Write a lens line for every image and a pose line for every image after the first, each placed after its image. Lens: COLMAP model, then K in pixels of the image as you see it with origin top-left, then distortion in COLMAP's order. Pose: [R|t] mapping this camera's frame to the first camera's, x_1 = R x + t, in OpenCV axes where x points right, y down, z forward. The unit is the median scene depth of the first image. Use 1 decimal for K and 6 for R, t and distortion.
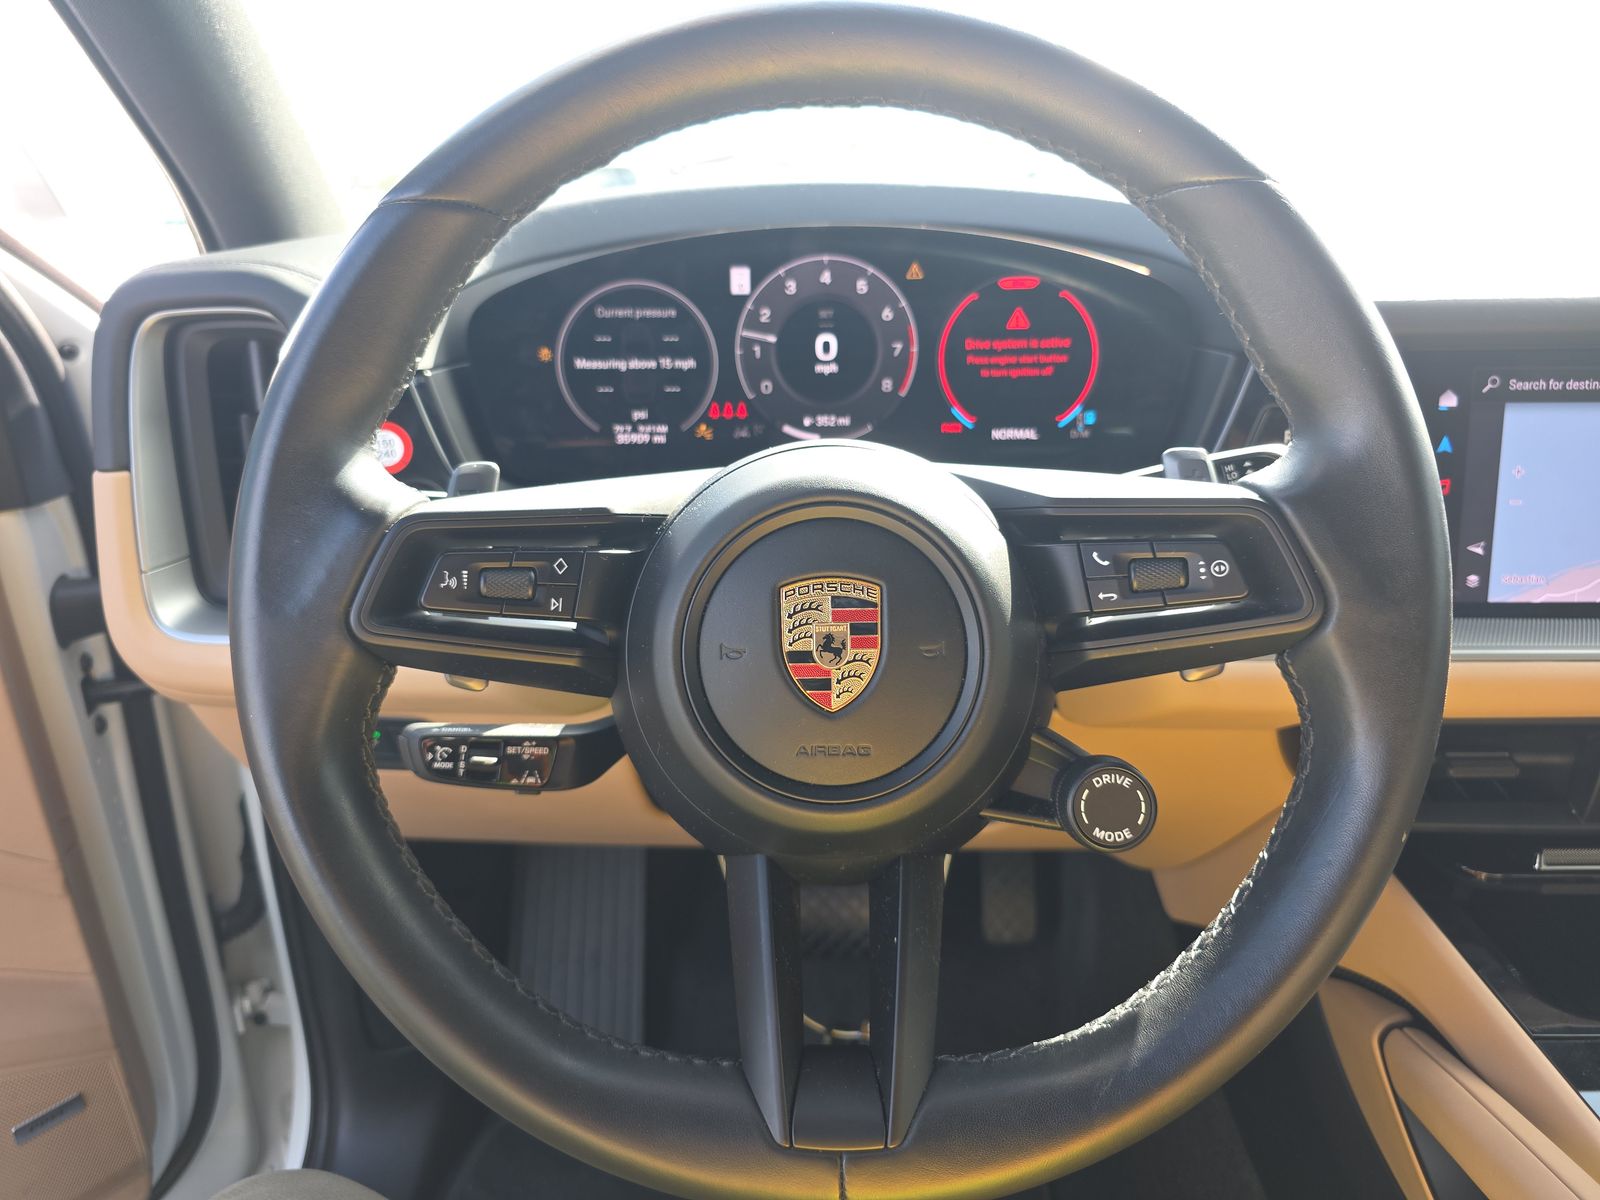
lens RADIAL K [[1099.4, 0, 800.0], [0, 1099.4, 600.0], [0, 0, 1]] dist [0.048178, -0.088978]
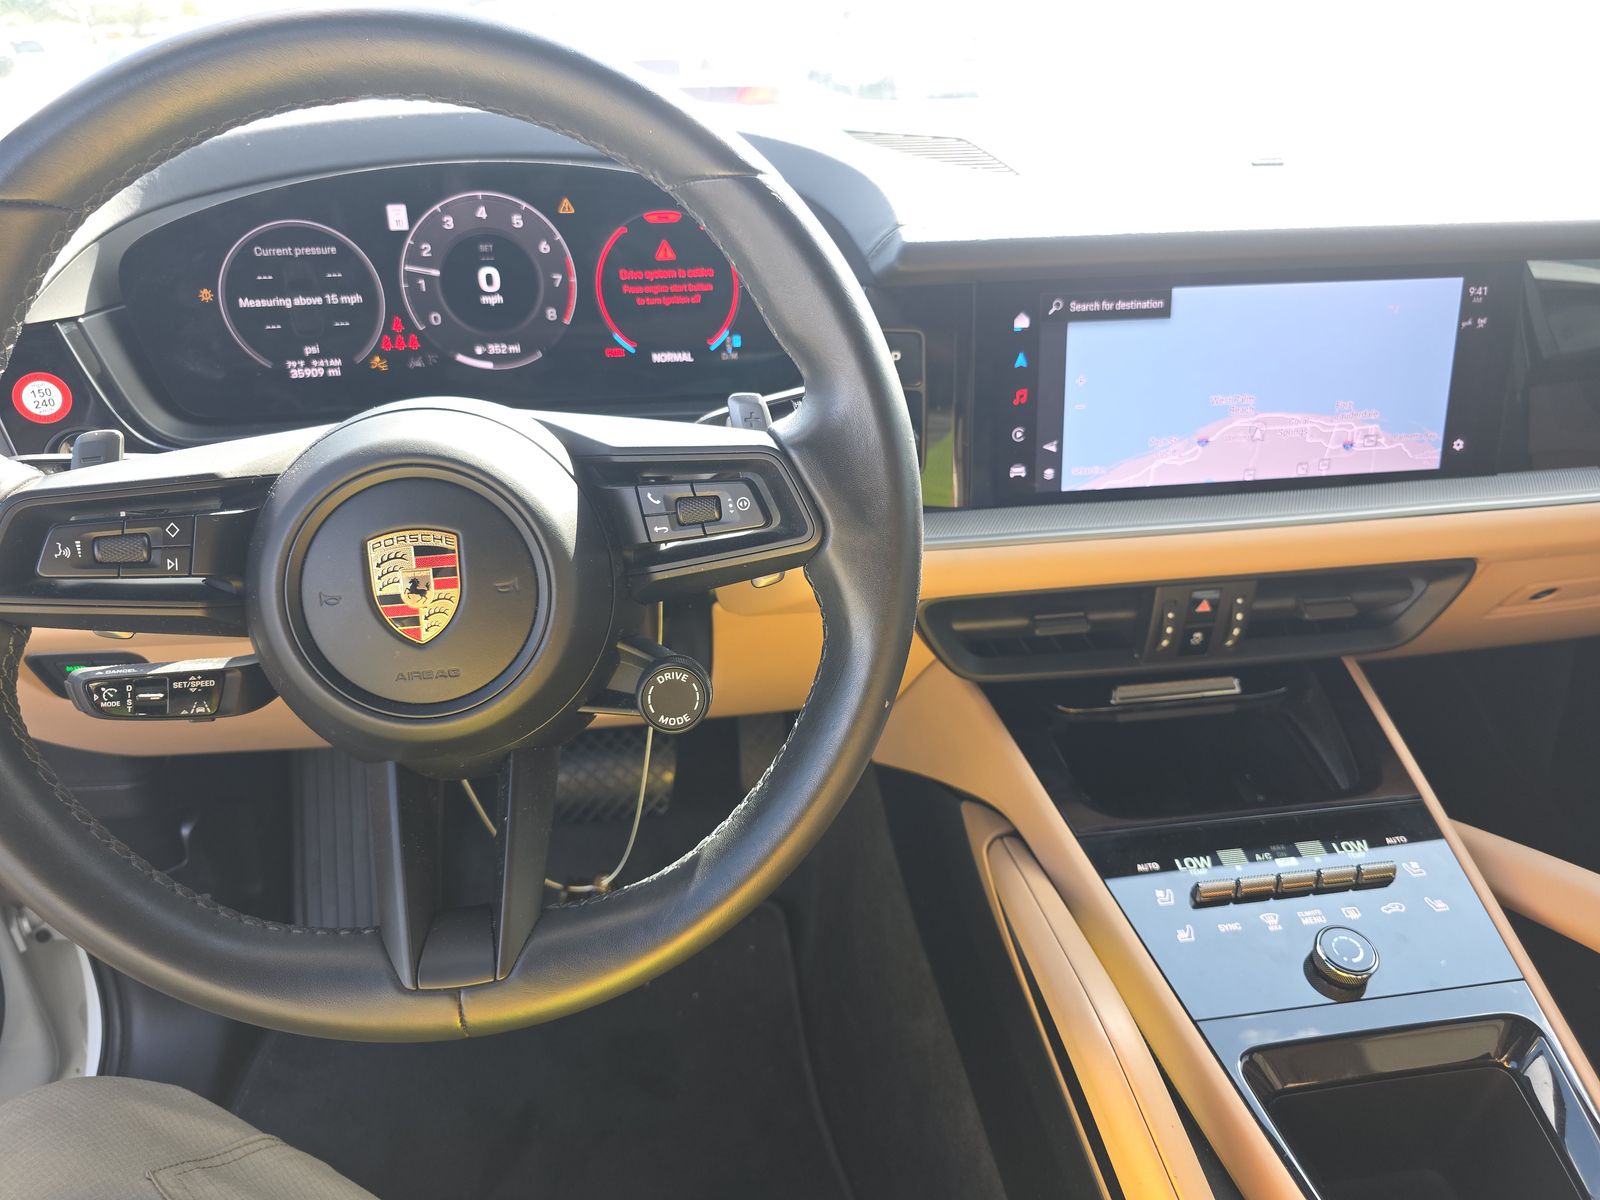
lens RADIAL K [[1085.4, 0, 809.0], [0, 1085.4, 601.5], [0, 0, 1]] dist [0.038939, -0.048688]
pose [[0.985807, -0.069888, 0.152644, 0.166375], [0.050295, 0.990415, 0.128643, -0.046606], [-0.160171, -0.119140, 0.979873, -0.140112]]
